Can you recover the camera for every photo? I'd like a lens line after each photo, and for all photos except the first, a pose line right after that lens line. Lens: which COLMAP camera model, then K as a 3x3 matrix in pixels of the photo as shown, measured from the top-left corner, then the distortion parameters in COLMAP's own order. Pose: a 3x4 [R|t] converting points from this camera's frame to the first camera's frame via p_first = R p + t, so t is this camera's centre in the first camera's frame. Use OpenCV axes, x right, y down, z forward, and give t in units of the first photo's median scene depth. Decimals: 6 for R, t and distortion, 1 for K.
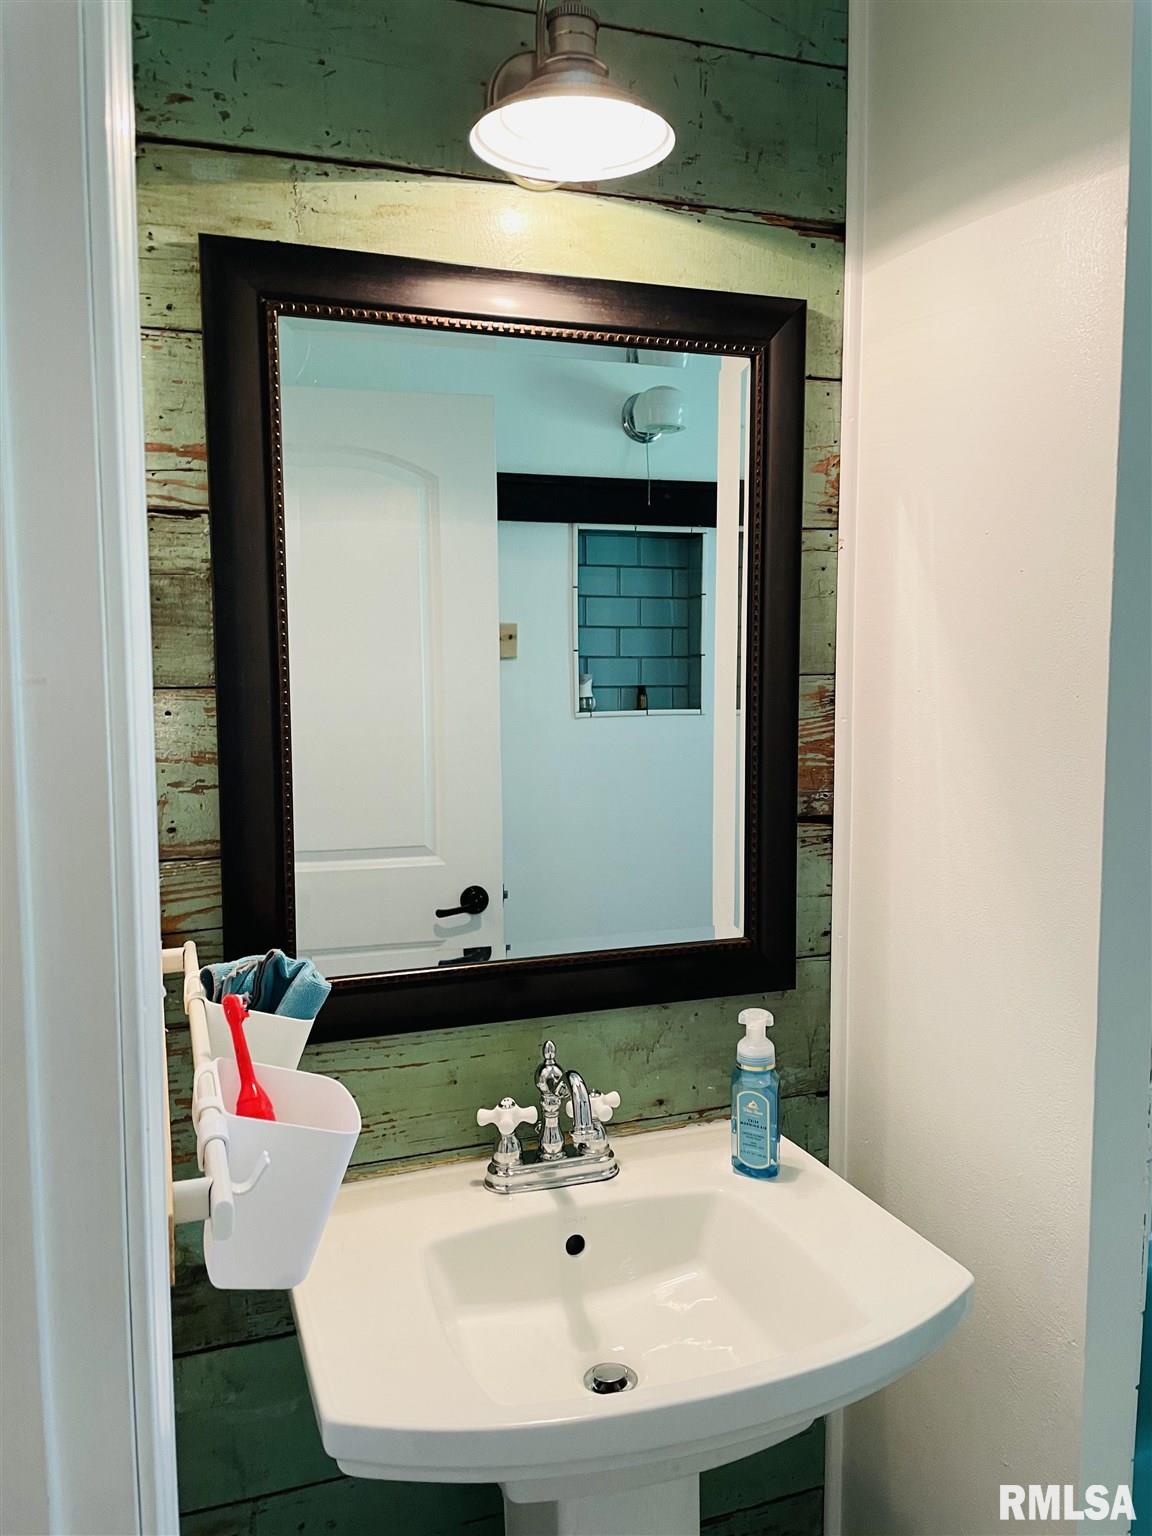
lens RADIAL K [[1167.9, 0, 580.4], [0, 1167.9, 771.1], [0, 0, 1]] dist [0.083854, -0.107168]
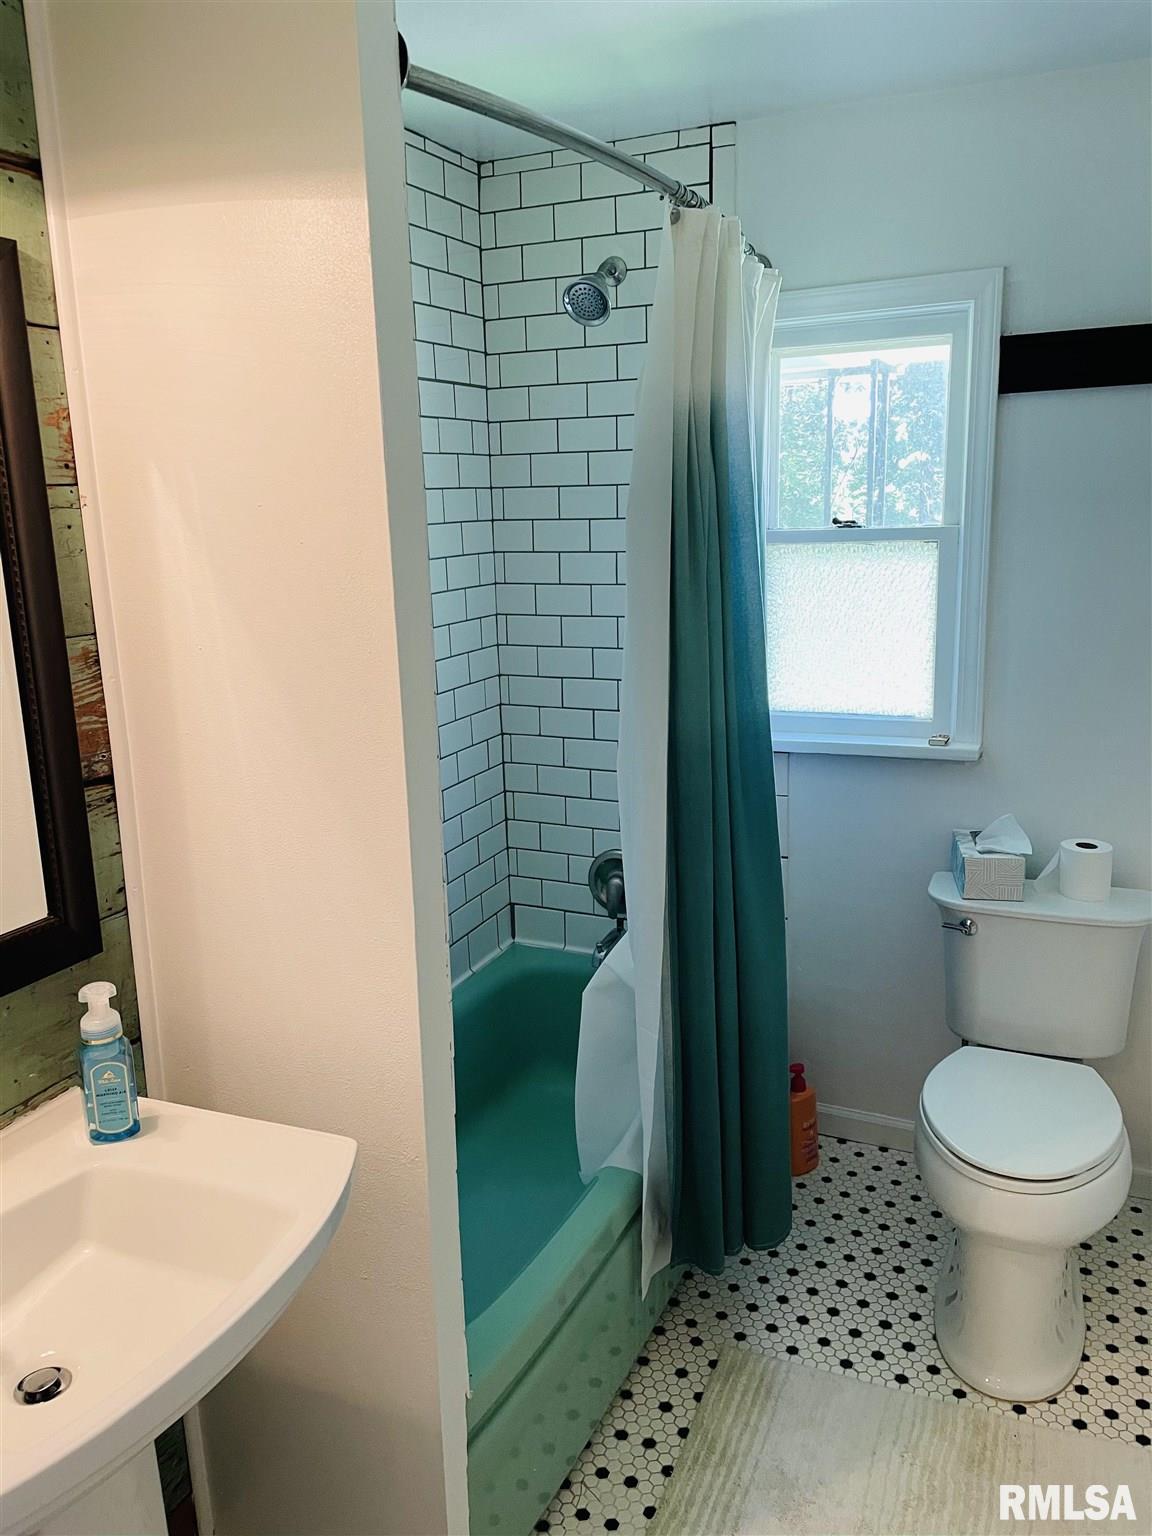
lens RADIAL K [[1167.9, 0, 585.0], [0, 1167.9, 770.9], [0, 0, 1]] dist [0.083854, -0.107168]
pose [[0.680299, -0.168552, 0.713291, -0.235581], [0.090765, 0.985081, 0.146210, -0.078151], [-0.727293, -0.034724, 0.685448, 0.013394]]
